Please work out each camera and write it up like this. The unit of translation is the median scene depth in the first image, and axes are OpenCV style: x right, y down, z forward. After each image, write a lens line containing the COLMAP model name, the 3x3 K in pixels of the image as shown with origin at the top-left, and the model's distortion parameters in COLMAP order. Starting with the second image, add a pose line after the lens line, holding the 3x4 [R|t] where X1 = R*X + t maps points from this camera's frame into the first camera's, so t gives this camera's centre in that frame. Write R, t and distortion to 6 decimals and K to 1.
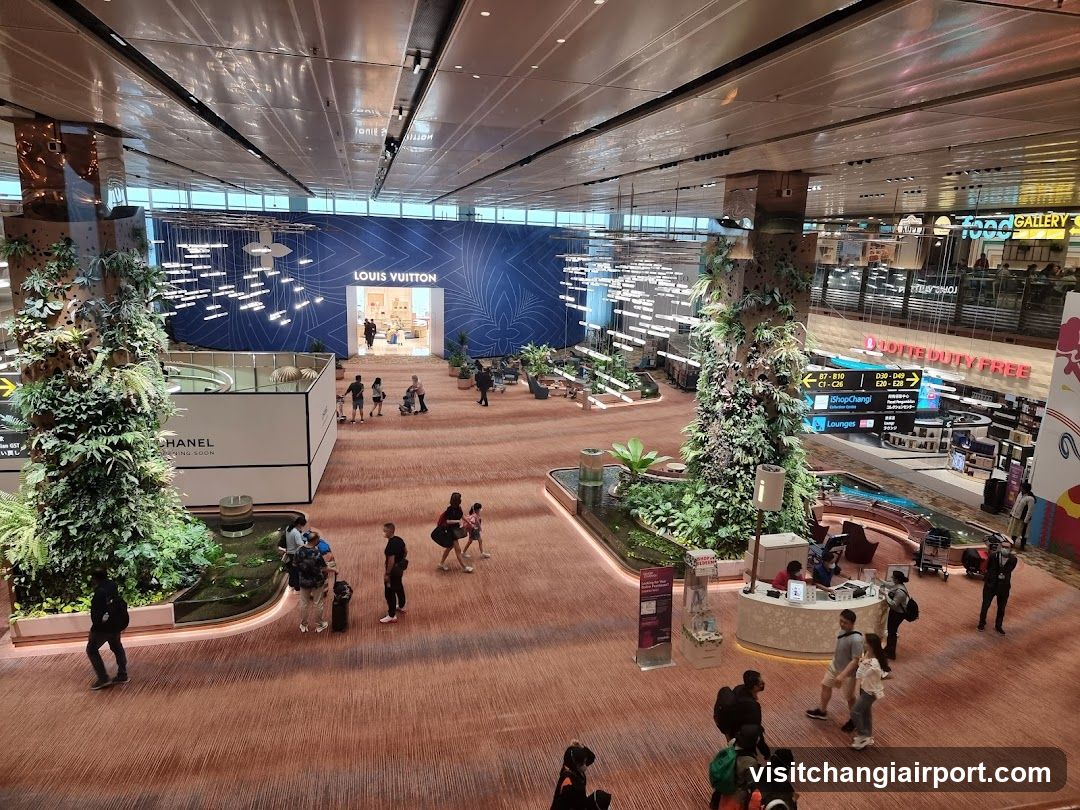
lens RADIAL K [[789.1, 0, 540.0], [0, 789.1, 405.0], [0, 0, 1]] dist [0.055983, -0.007901]
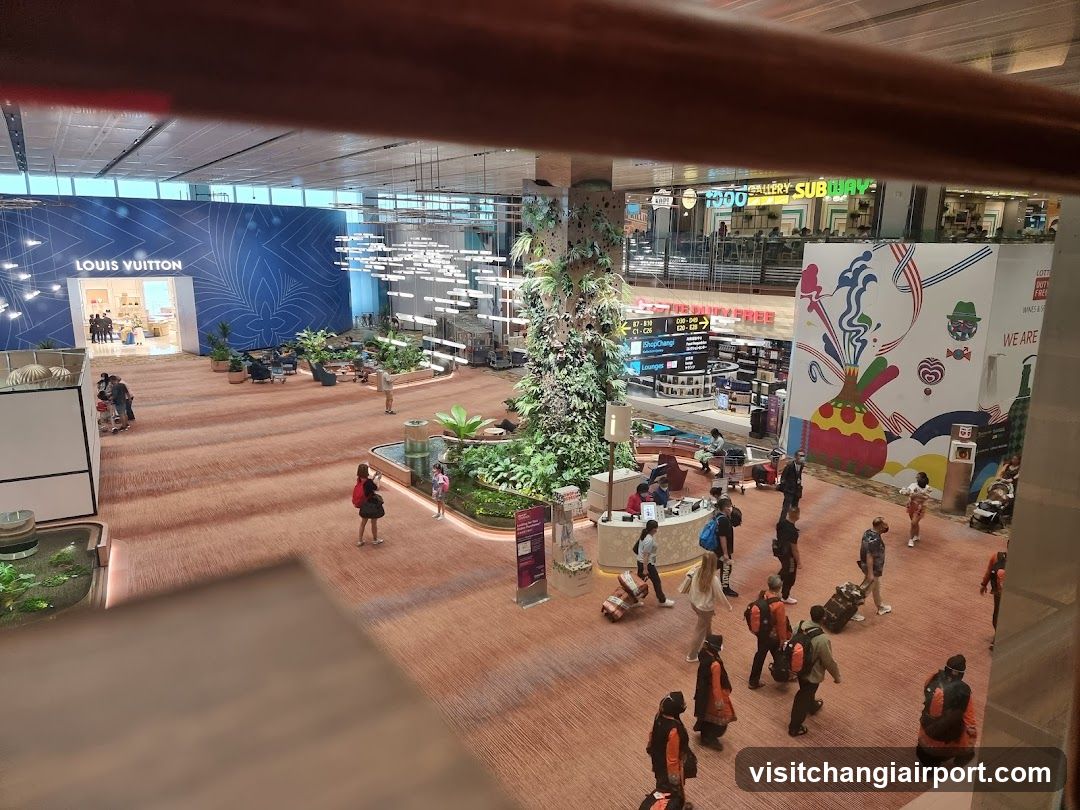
lens RADIAL K [[795.6, 0, 541.1], [0, 795.6, 421.7], [0, 0, 1]] dist [0.098558, -0.115145]
pose [[0.935177, -0.101305, 0.339384, -0.150032], [0.096483, 0.994849, 0.031099, 0.049645], [-0.340786, 0.003662, 0.940134, 0.006751]]
